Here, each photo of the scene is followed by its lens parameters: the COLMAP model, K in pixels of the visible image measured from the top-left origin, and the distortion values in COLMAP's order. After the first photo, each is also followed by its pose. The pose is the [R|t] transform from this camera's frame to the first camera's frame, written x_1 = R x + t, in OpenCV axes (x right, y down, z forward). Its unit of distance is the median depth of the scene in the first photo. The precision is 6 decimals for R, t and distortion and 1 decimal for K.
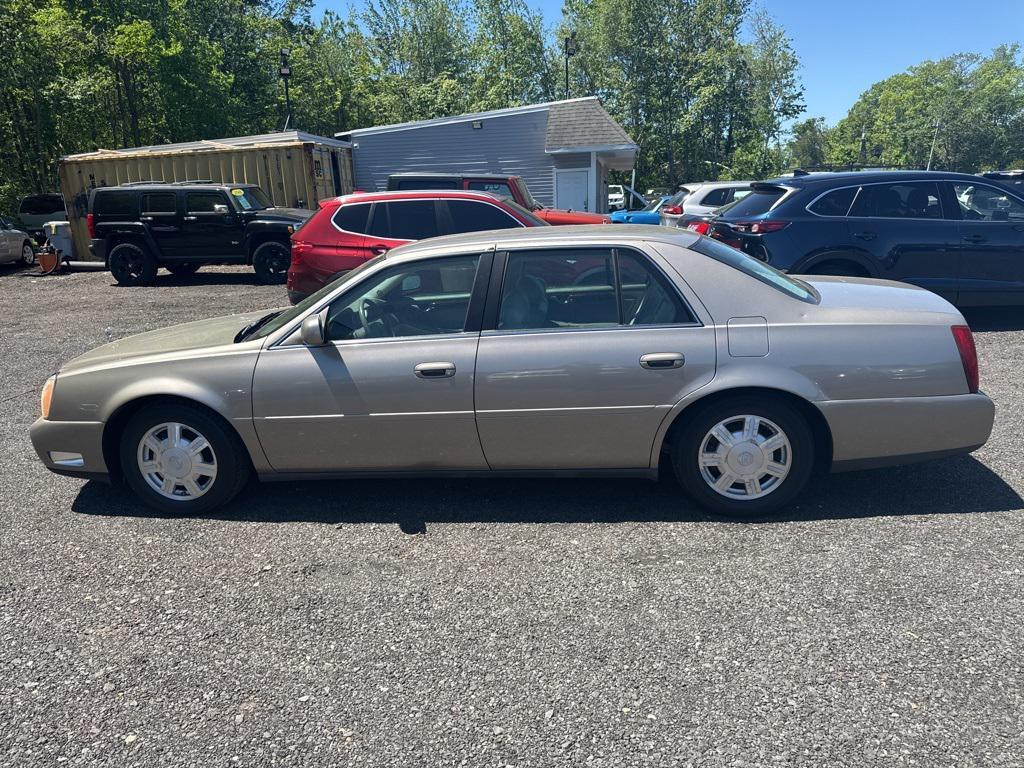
lens RADIAL K [[722.8, 0, 512.0], [0, 722.8, 384.0], [0, 0, 1]] dist [0.058808, -0.073073]
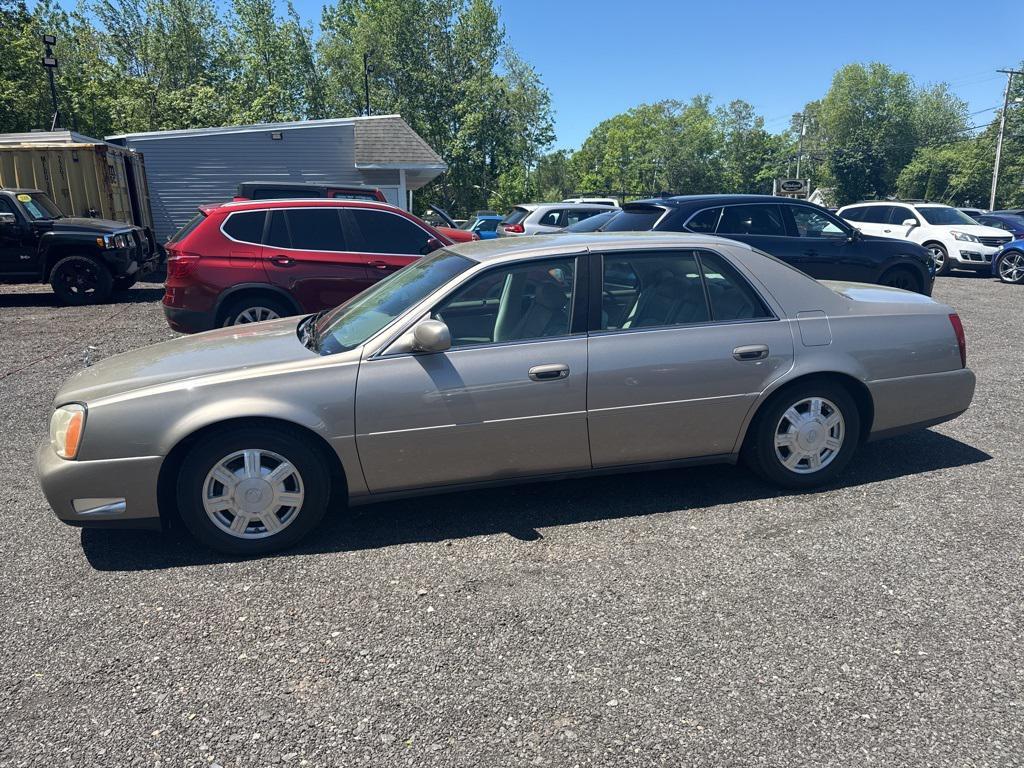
lens RADIAL K [[721.6, 0, 519.2], [0, 721.6, 386.3], [0, 0, 1]] dist [0.058181, -0.069094]
pose [[0.943053, -0.056341, 0.327837, -0.432073], [0.064106, 0.997859, -0.012918, 0.009523], [-0.326408, 0.033199, 0.944646, 0.069375]]
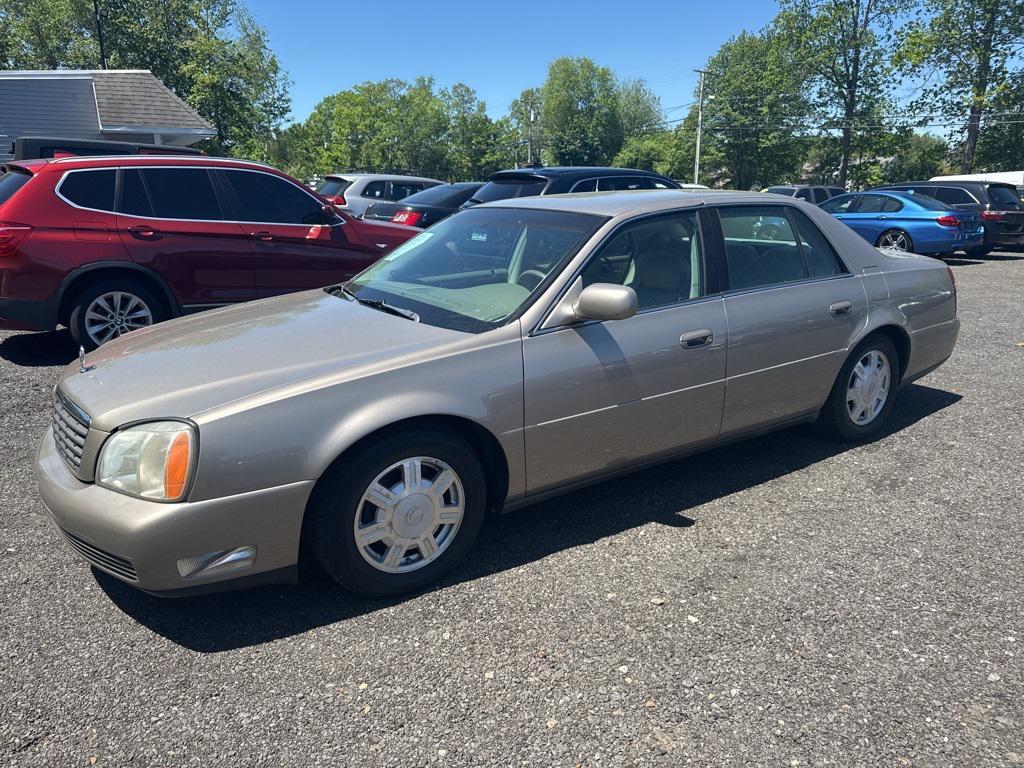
lens RADIAL K [[722.8, 0, 512.0], [0, 722.8, 384.0], [0, 0, 1]] dist [0.058808, -0.073073]
pose [[0.769363, -0.132260, 0.624970, -0.784294], [0.135281, 0.989876, 0.042948, -0.030368], [-0.624323, 0.051504, 0.779466, 0.402895]]
